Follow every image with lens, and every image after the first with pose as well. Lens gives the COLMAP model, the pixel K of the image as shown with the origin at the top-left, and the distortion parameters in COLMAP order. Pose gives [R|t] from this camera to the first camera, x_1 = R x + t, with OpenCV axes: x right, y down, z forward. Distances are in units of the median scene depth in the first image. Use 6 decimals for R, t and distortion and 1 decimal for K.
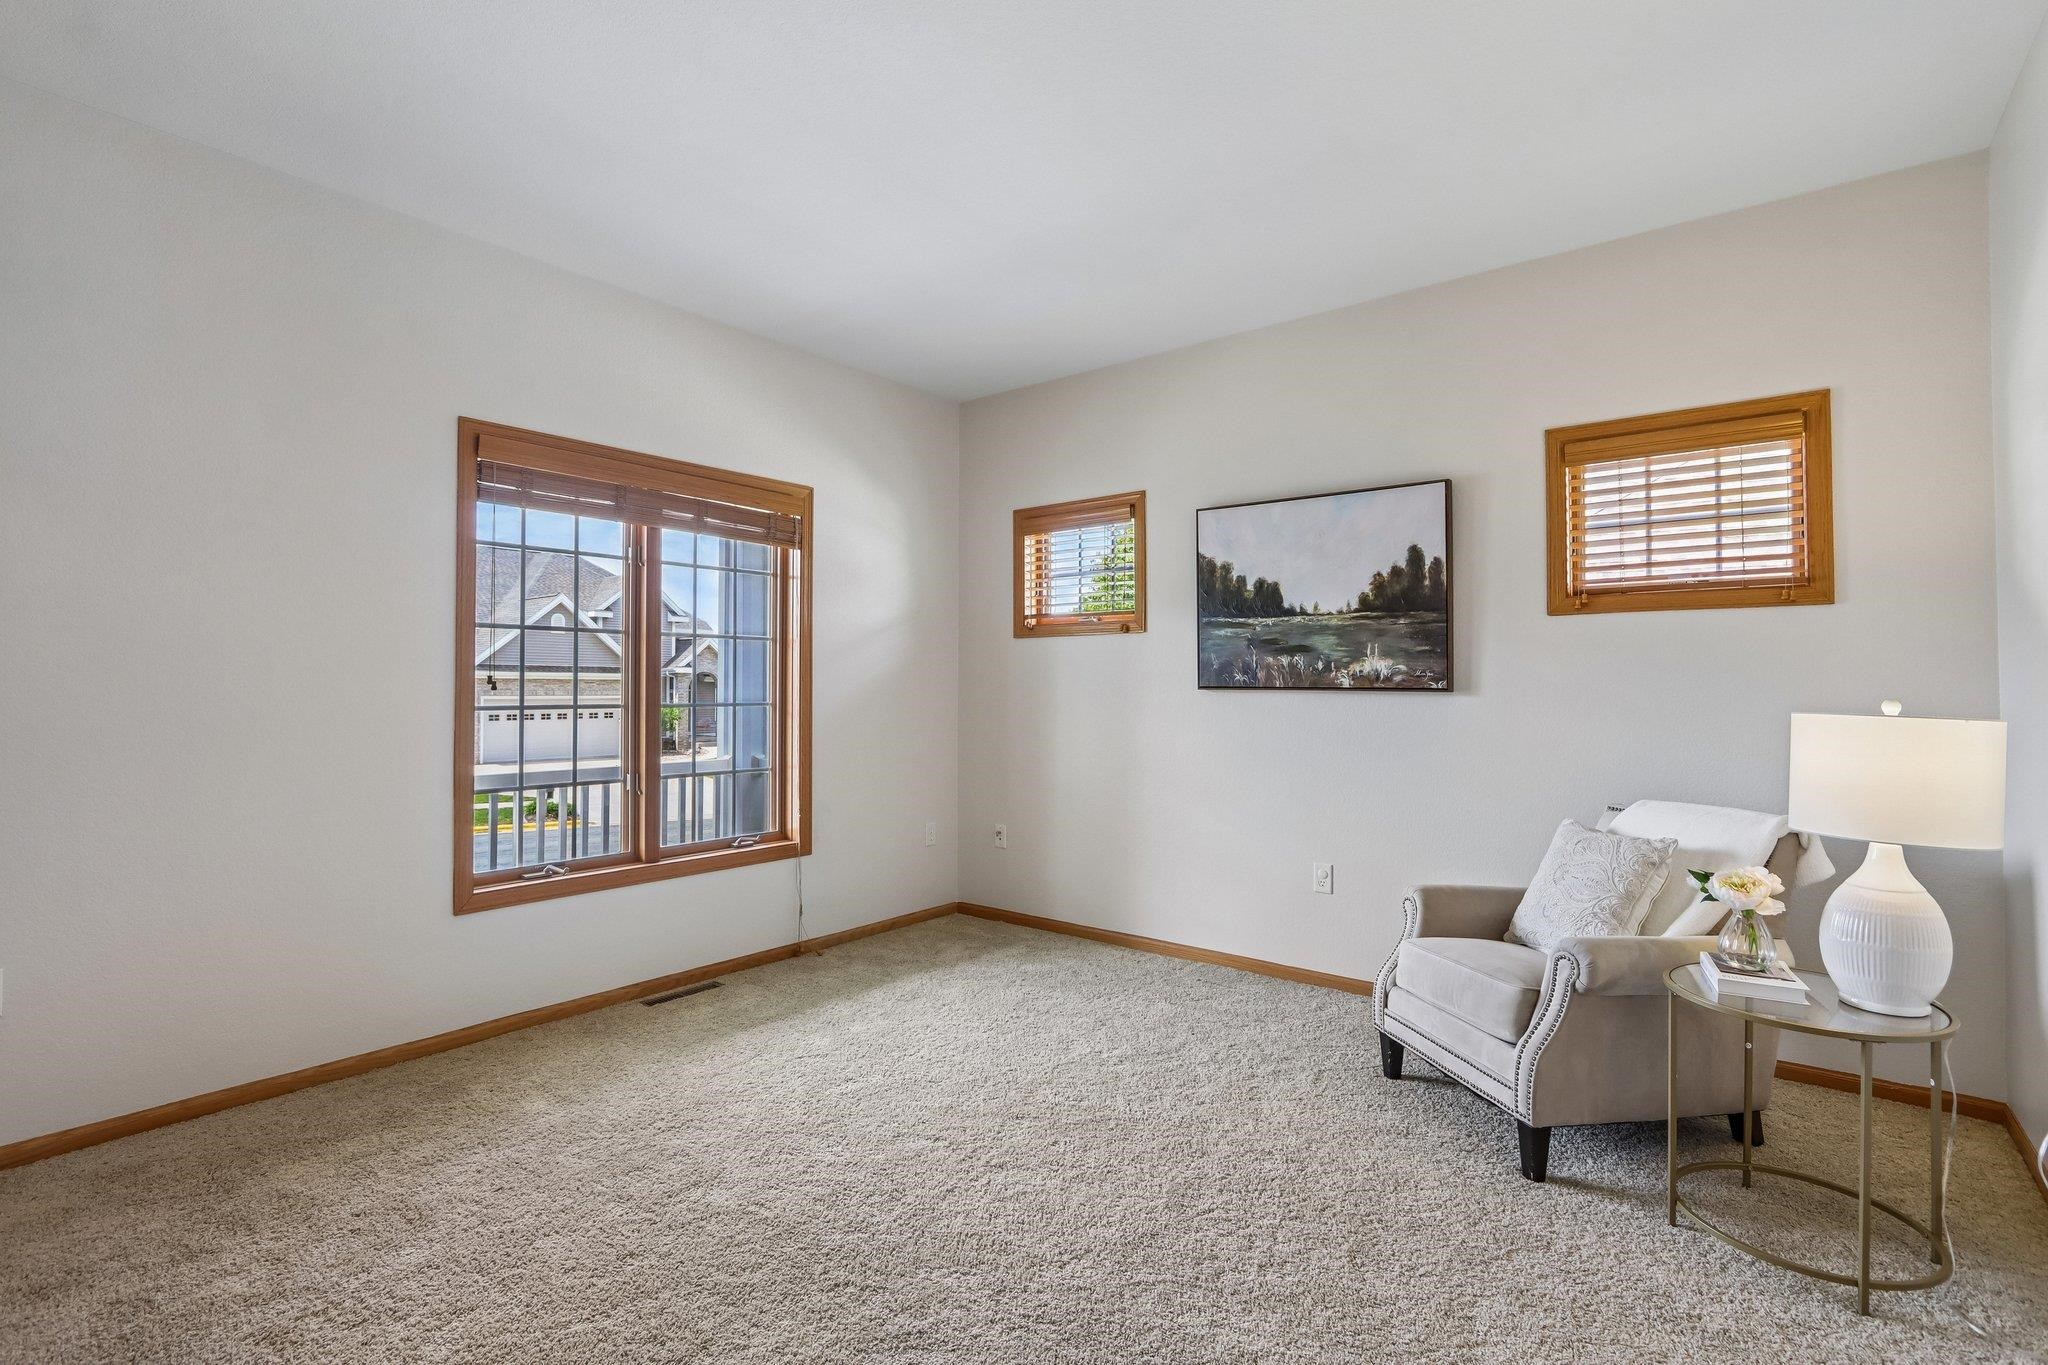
lens RADIAL K [[948.7, 0, 1026.2], [0, 948.7, 671.5], [0, 0, 1]] dist [-0.012788, 0.001200]
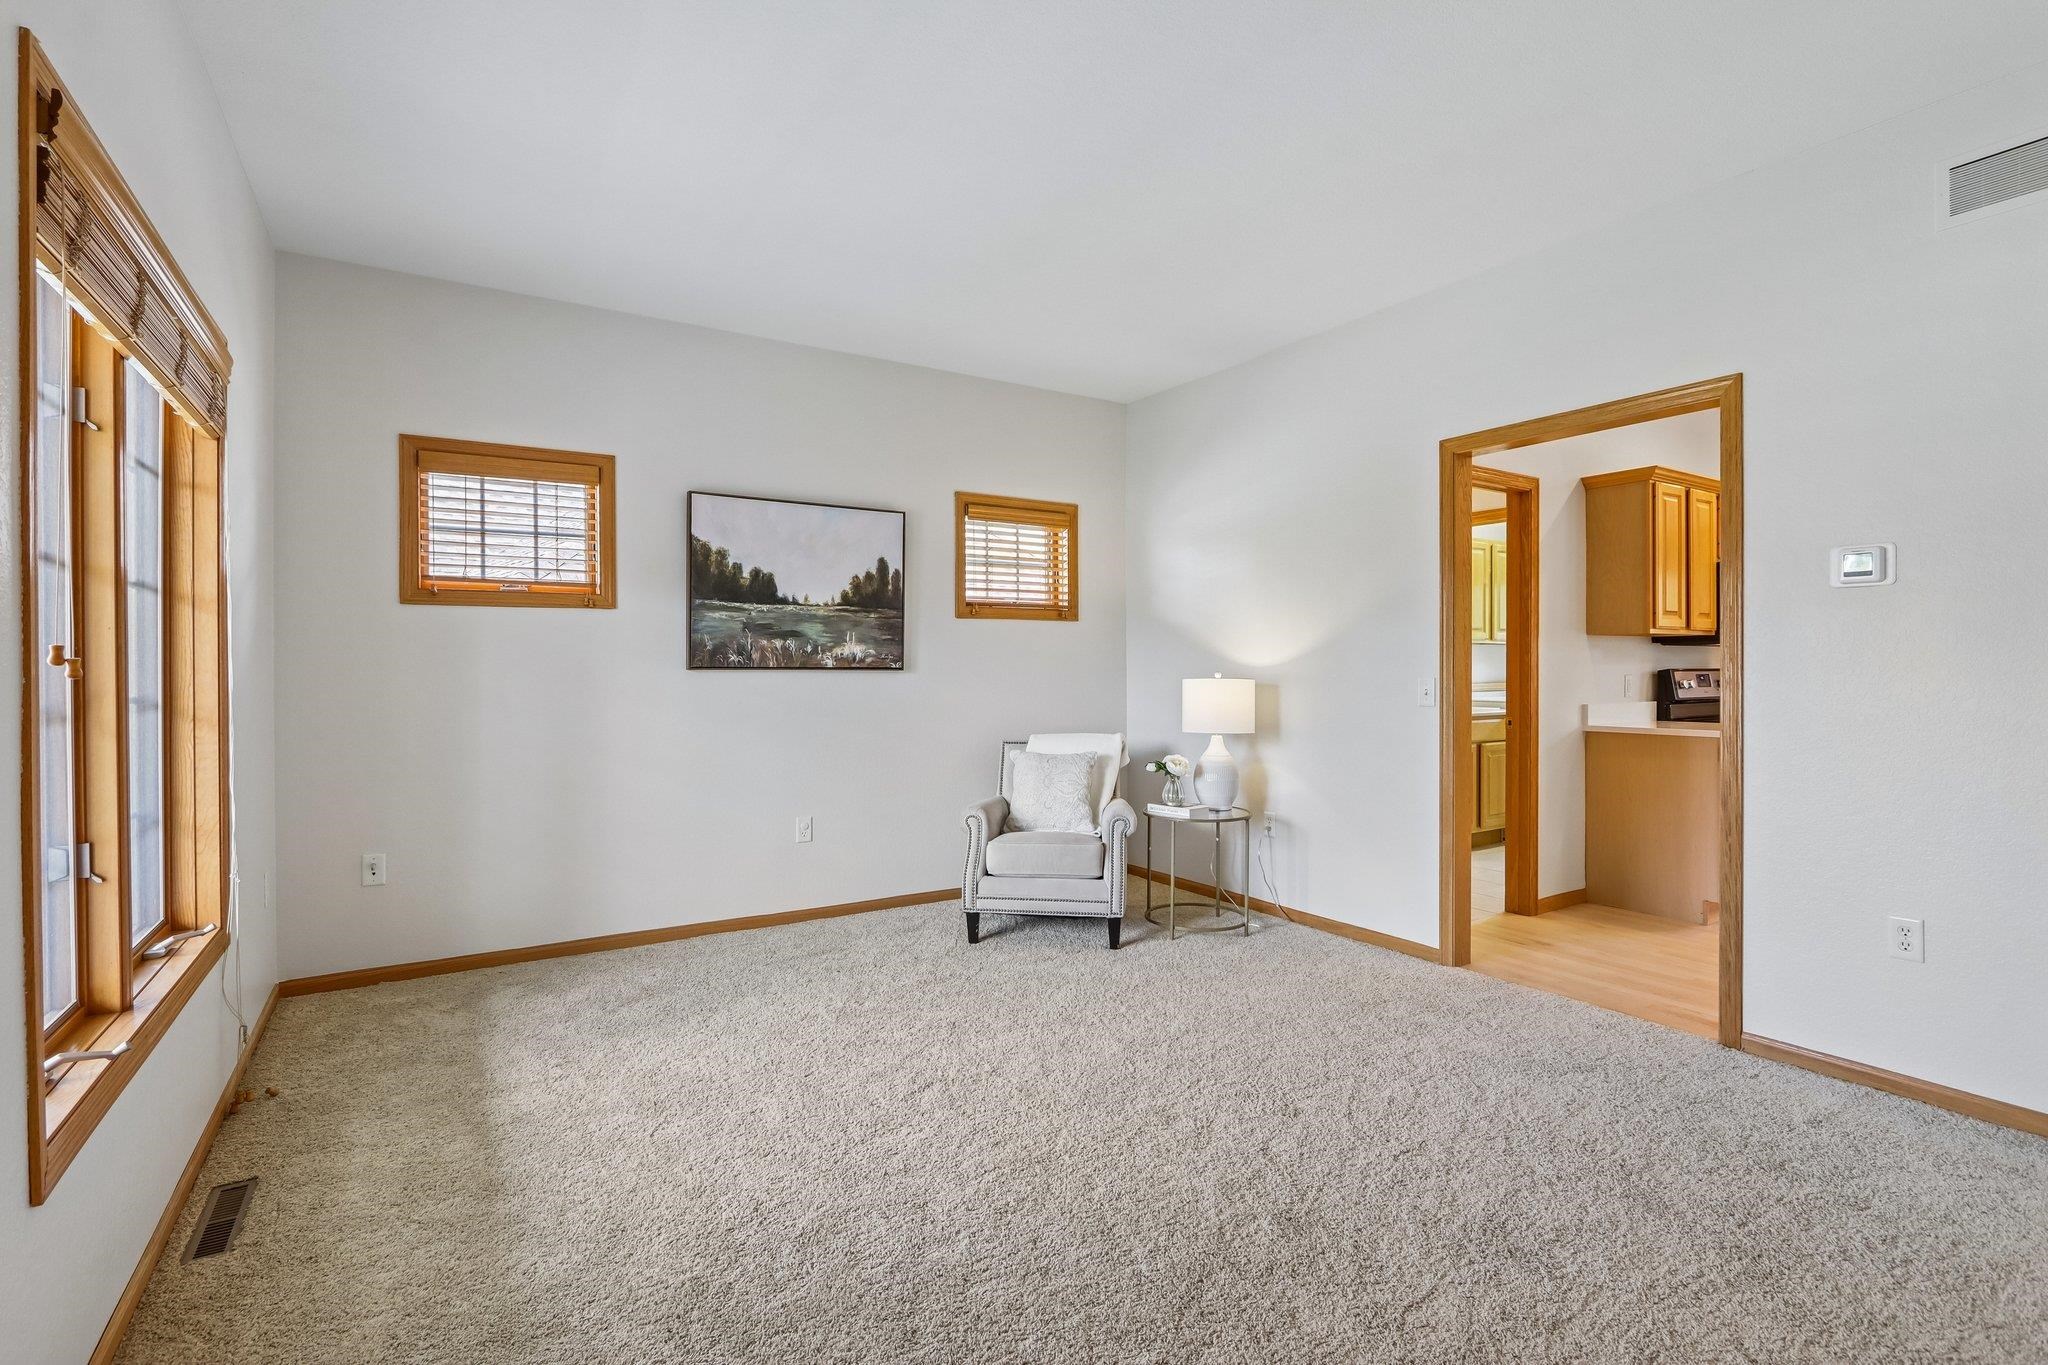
lens RADIAL K [[932.8, 0, 1000.9], [0, 932.8, 682.9], [0, 0, 1]] dist [-0.002328, 0.000002]
pose [[0.343200, -0.013082, 0.939171, -0.695062], [-0.006531, 0.999846, 0.016314, 0.015718], [-0.939240, -0.011733, 0.343061, 0.378042]]
